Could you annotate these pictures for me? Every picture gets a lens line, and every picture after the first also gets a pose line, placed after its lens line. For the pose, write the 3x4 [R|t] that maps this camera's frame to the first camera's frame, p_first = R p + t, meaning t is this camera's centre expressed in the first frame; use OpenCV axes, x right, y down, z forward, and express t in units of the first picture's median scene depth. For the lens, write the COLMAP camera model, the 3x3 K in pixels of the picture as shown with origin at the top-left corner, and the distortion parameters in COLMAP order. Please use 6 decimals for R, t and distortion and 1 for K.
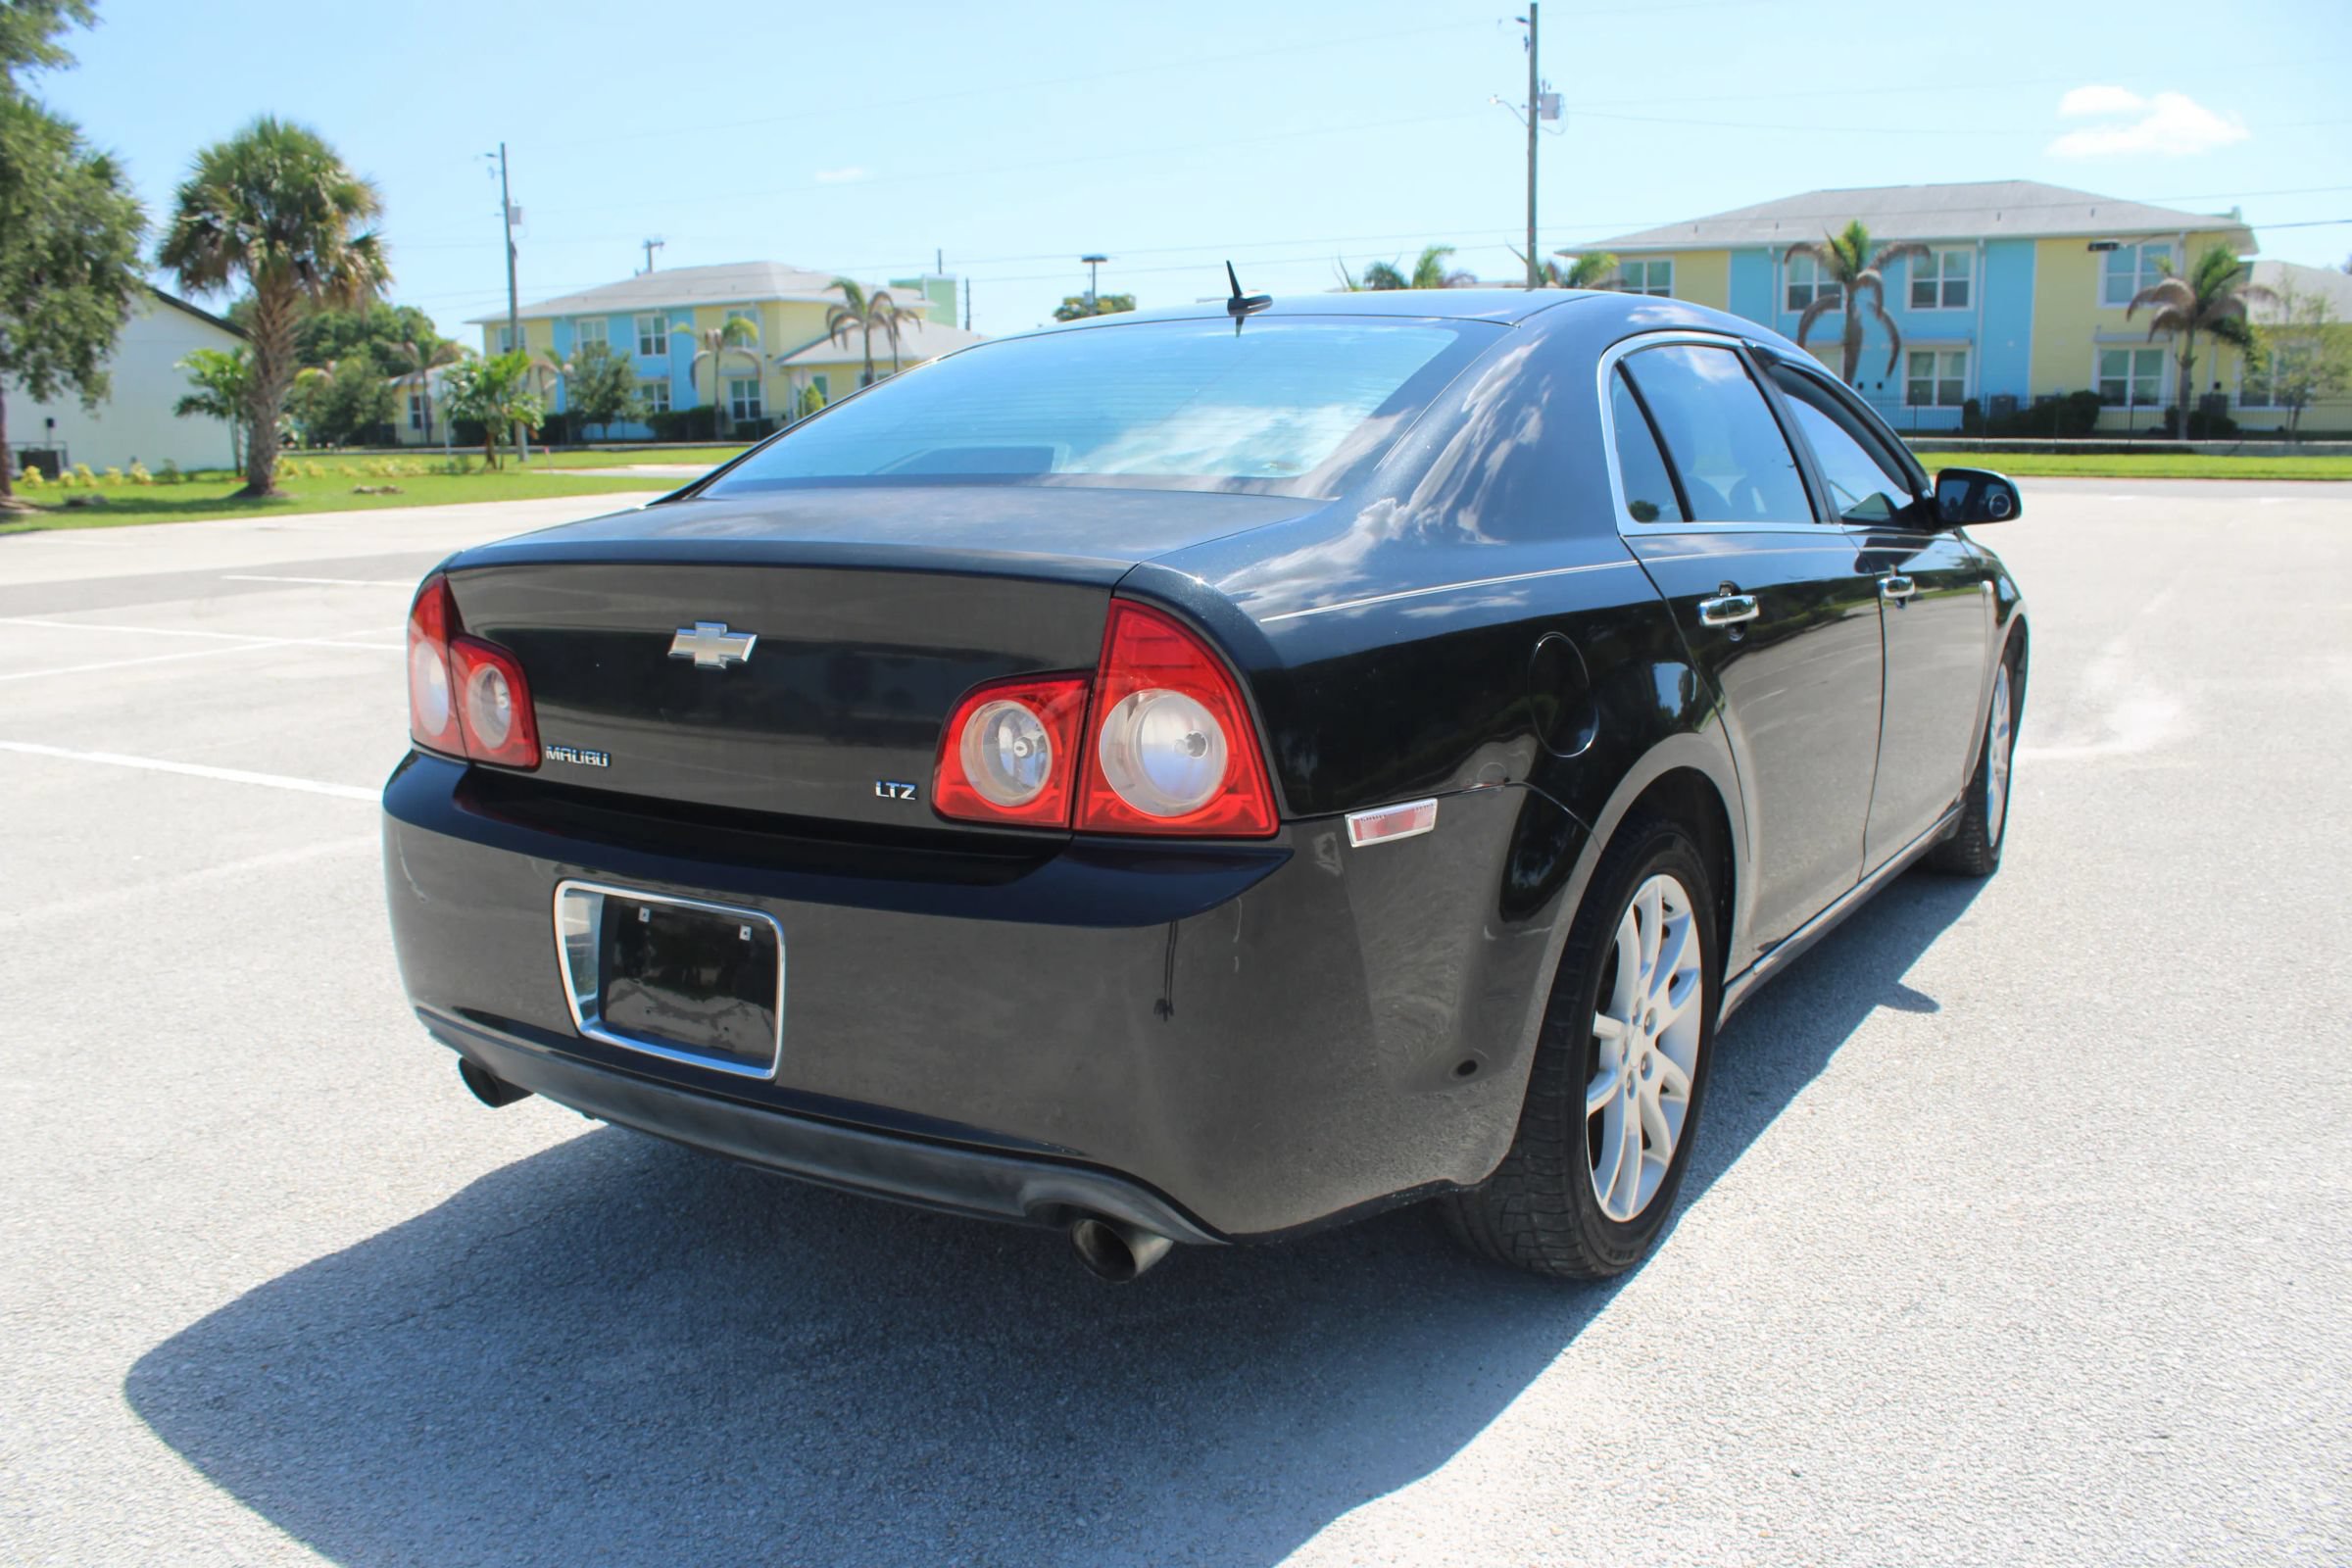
lens RADIAL K [[1963.0, 0, 1160.6], [0, 1963.0, 820.9], [0, 0, 1]] dist [-0.170610, 0.150363]
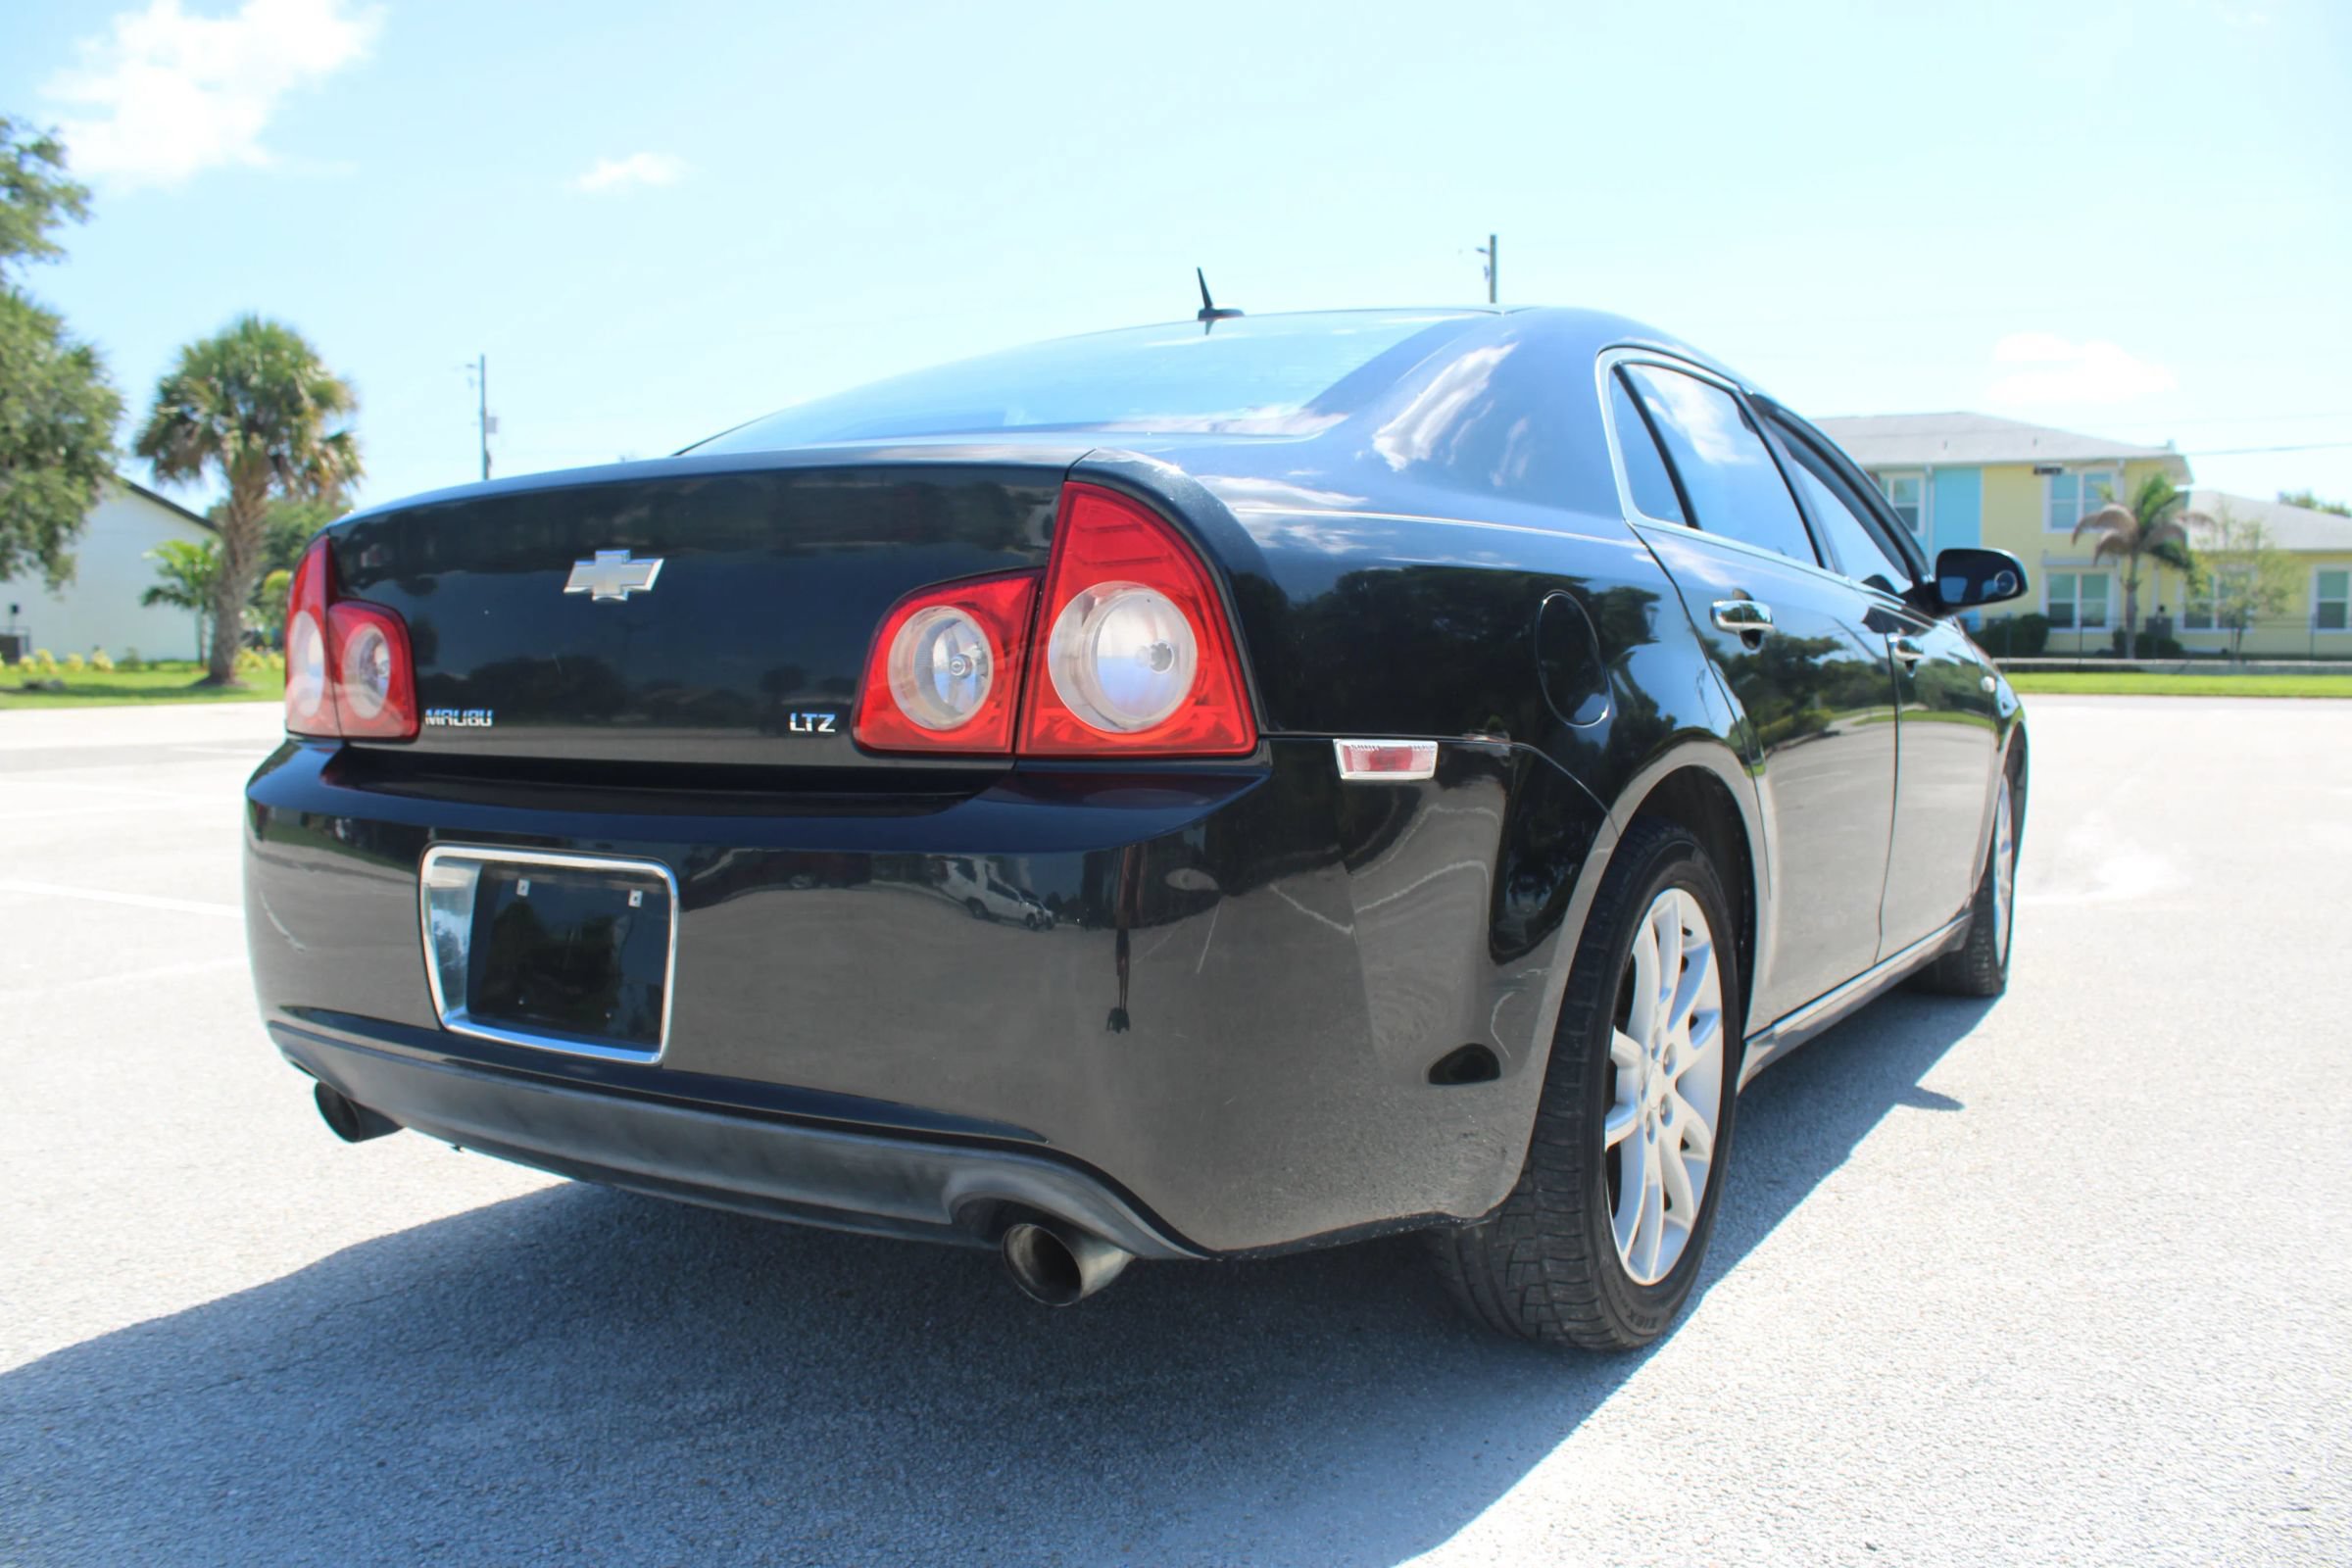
lens RADIAL K [[1963.0, 0, 1161.1], [0, 1963.0, 802.5], [0, 0, 1]] dist [-0.170610, 0.150363]
pose [[0.999716, 0.013293, 0.019773, 0.001633], [-0.010762, 0.992347, -0.123008, 0.104555], [-0.021257, 0.122761, 0.992209, 0.121058]]
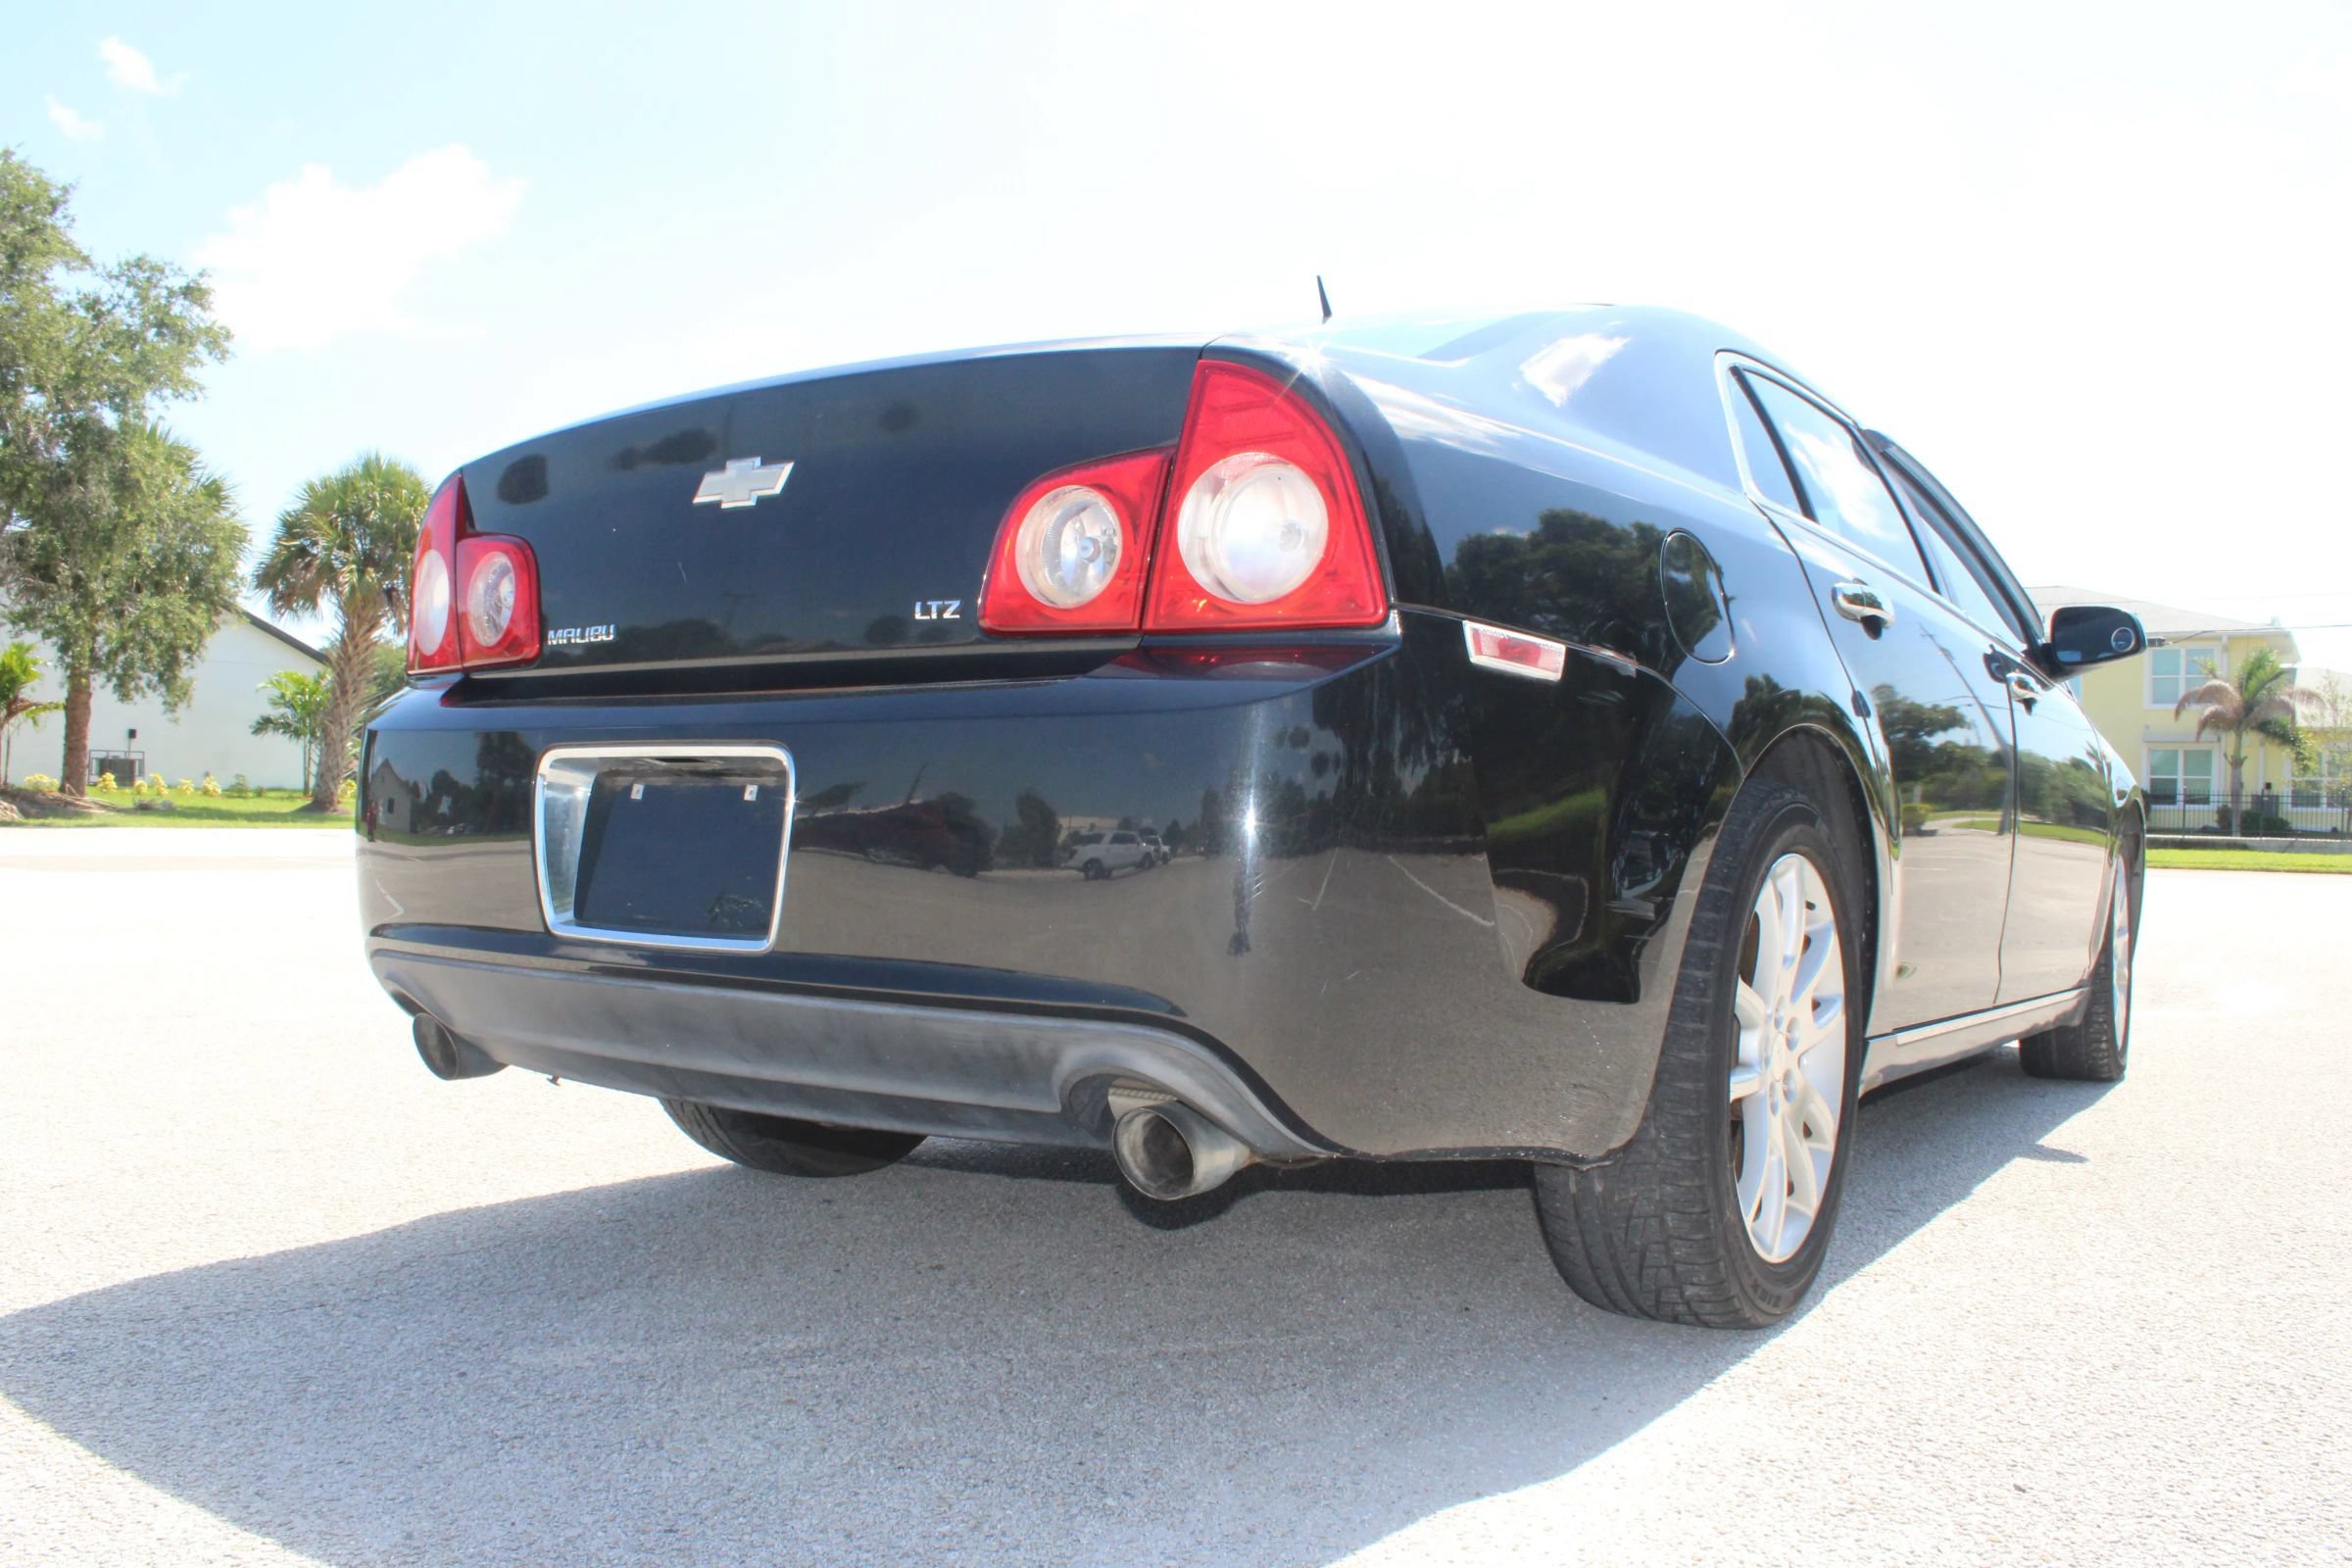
lens RADIAL K [[1963.0, 0, 1158.2], [0, 1963.0, 804.1], [0, 0, 1]] dist [-0.170610, 0.150363]
pose [[0.998840, 0.038673, -0.028687, -0.008502], [-0.043745, 0.977784, -0.204998, 0.203003], [0.020121, 0.206015, 0.978342, 0.145886]]
